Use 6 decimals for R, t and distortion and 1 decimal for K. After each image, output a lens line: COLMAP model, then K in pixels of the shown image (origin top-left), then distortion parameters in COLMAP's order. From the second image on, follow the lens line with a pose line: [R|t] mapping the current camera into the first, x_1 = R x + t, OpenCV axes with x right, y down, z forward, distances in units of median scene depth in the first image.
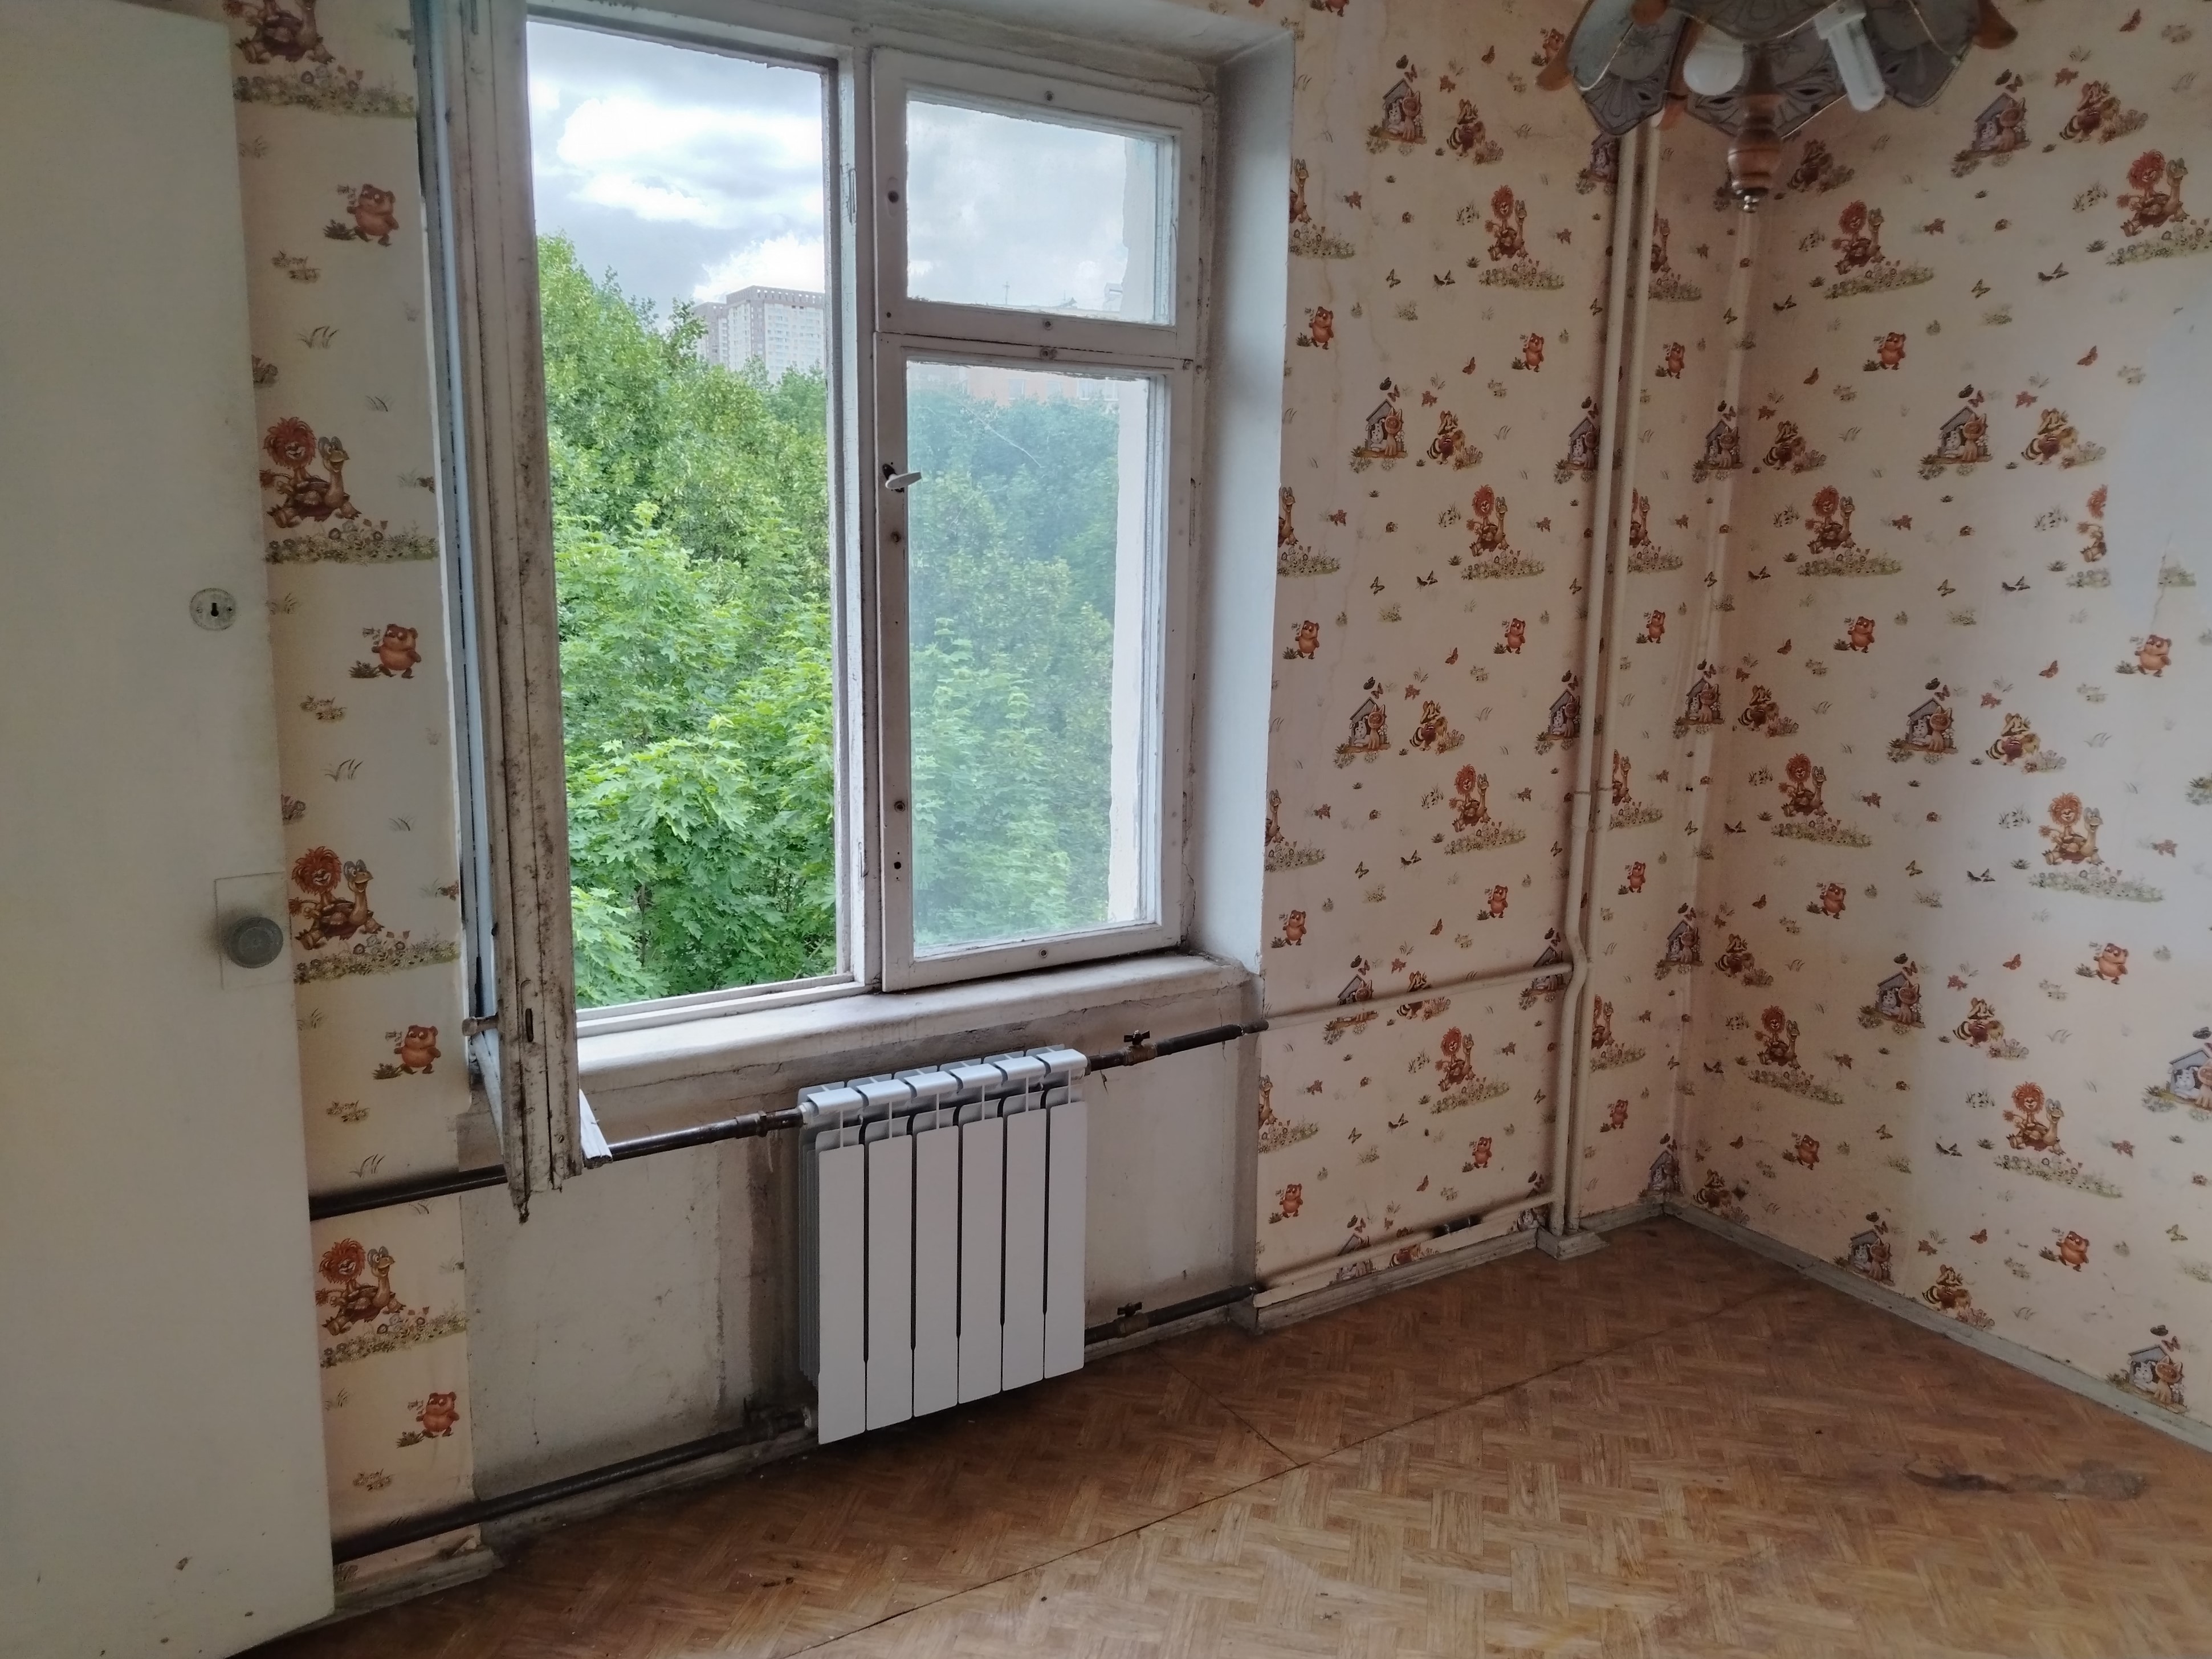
lens RADIAL K [[1541.2, 0, 1086.6], [0, 1541.2, 821.9], [0, 0, 1]] dist [0.009799, -0.009258]
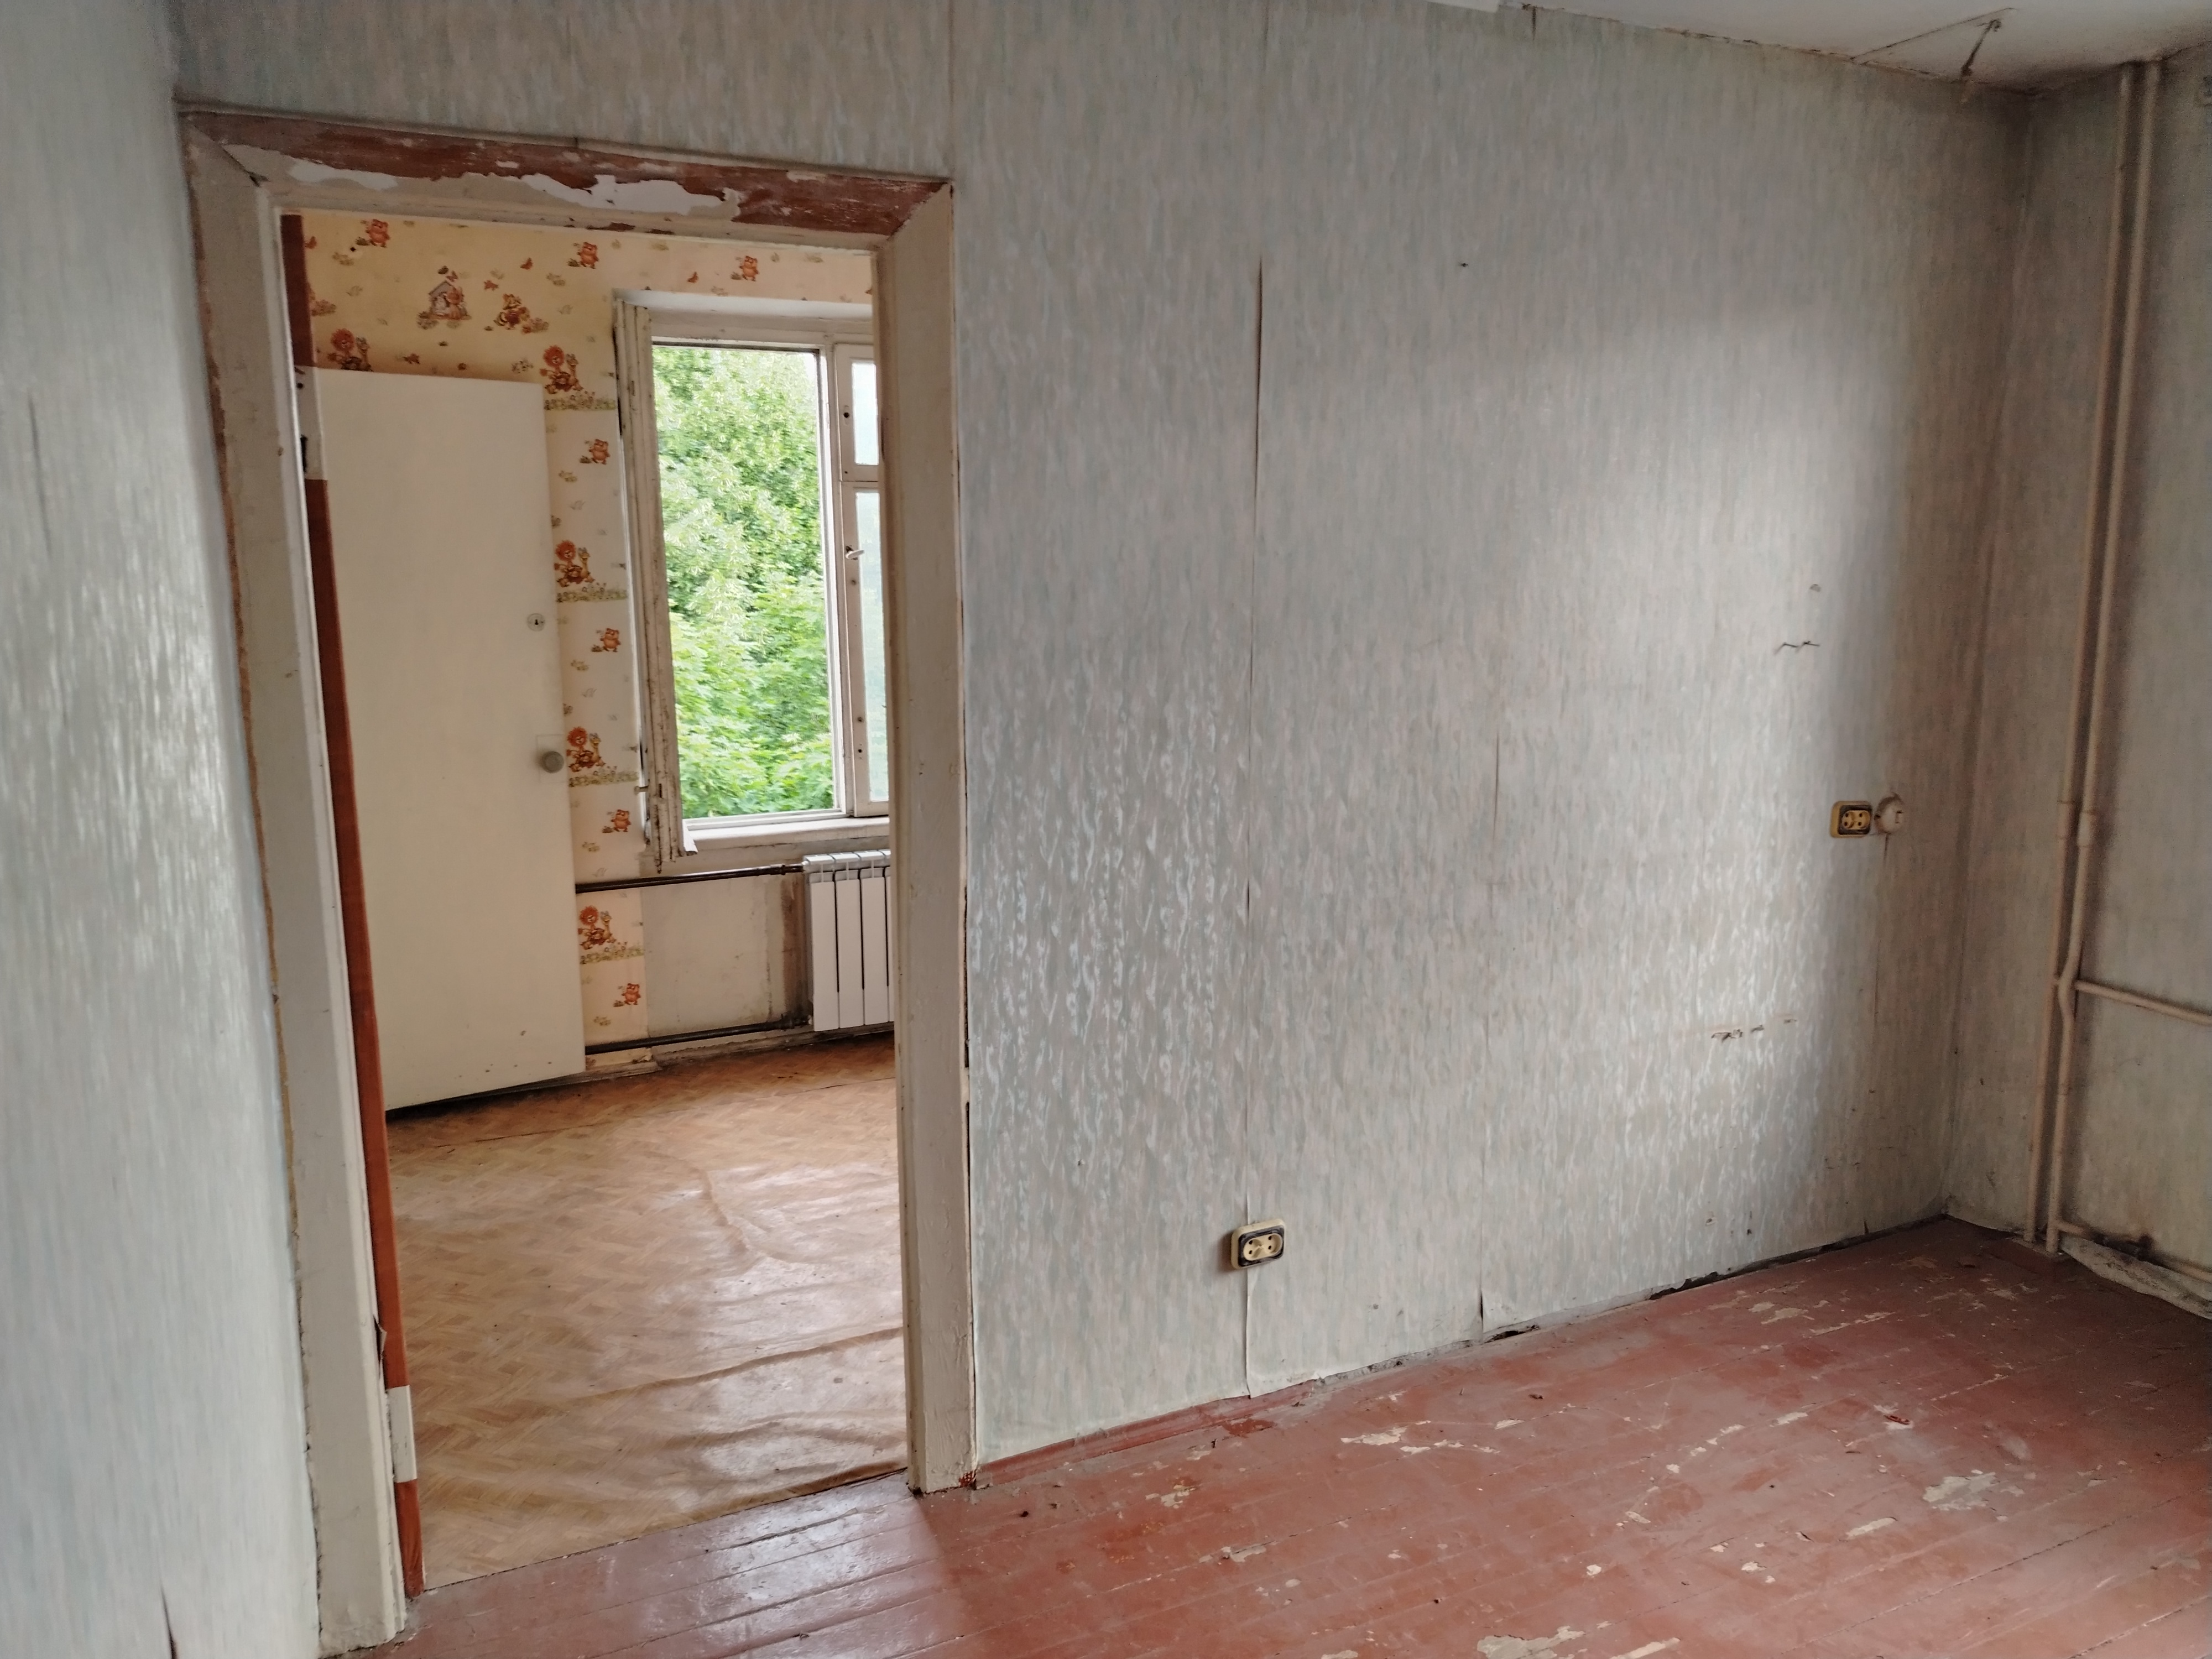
lens RADIAL K [[1541.2, 0, 1121.9], [0, 1541.2, 829.7], [0, 0, 1]] dist [0.009799, -0.009258]
pose [[0.992012, -0.008425, -0.125865, 0.560646], [0.006899, 0.999897, -0.012560, 0.194532], [0.125958, 0.011591, 0.991968, -1.109221]]
